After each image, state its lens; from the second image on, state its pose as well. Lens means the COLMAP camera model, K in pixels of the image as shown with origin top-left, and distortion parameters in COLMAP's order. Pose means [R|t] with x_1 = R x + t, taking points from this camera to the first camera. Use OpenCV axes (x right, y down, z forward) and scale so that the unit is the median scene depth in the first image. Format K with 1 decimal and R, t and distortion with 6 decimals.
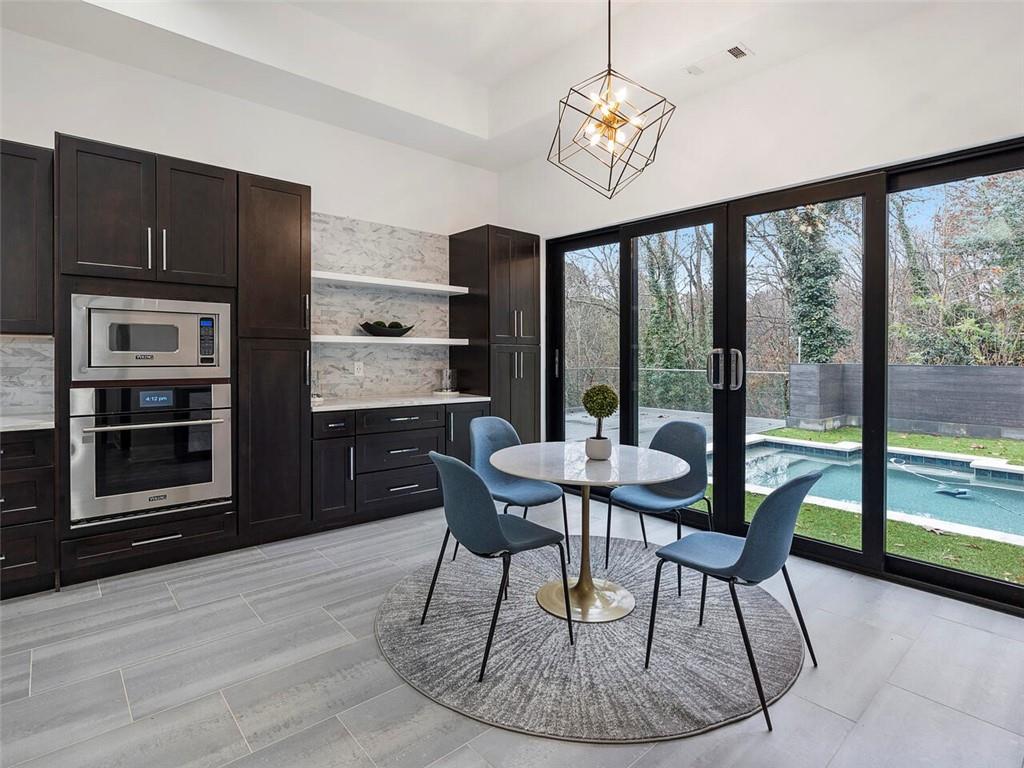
lens RADIAL K [[529.5, 0, 513.5], [0, 529.5, 357.6], [0, 0, 1]] dist [-0.003548, -0.000073]
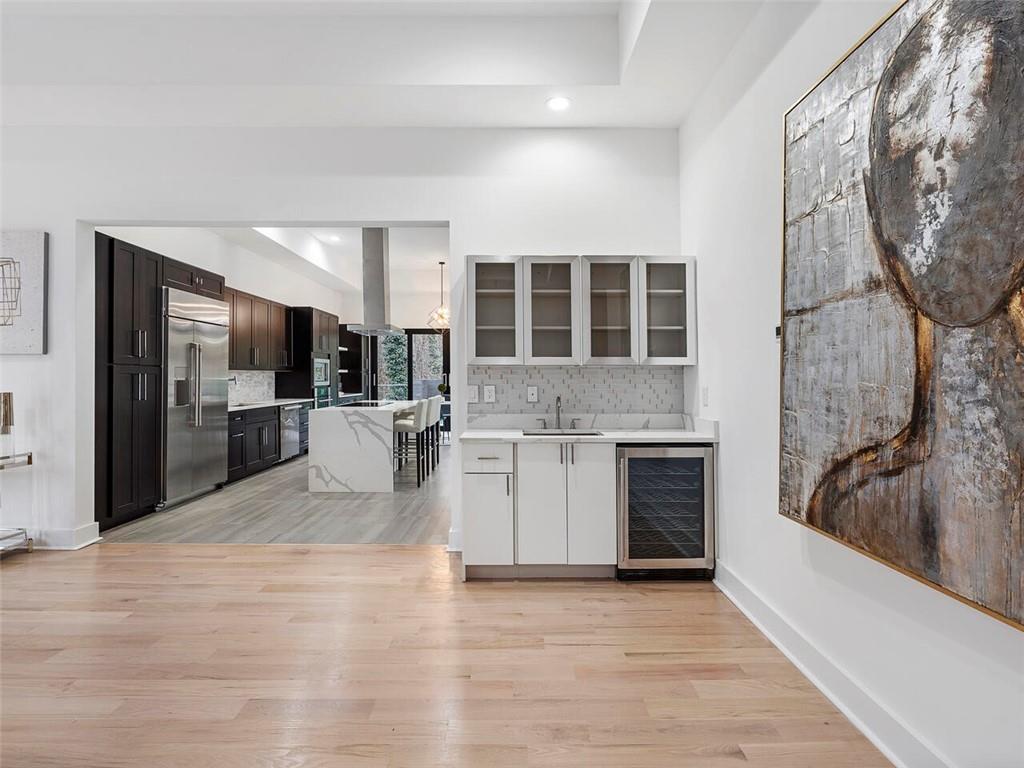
lens RADIAL K [[541.8, 0, 520.2], [0, 541.8, 360.3], [0, 0, 1]] dist [-0.002442, -0.000550]
pose [[0.633813, 0.003491, 0.773478, -1.634980], [0.025410, 0.999356, -0.025332, 0.004824], [-0.773068, 0.035710, 0.633317, -1.276540]]
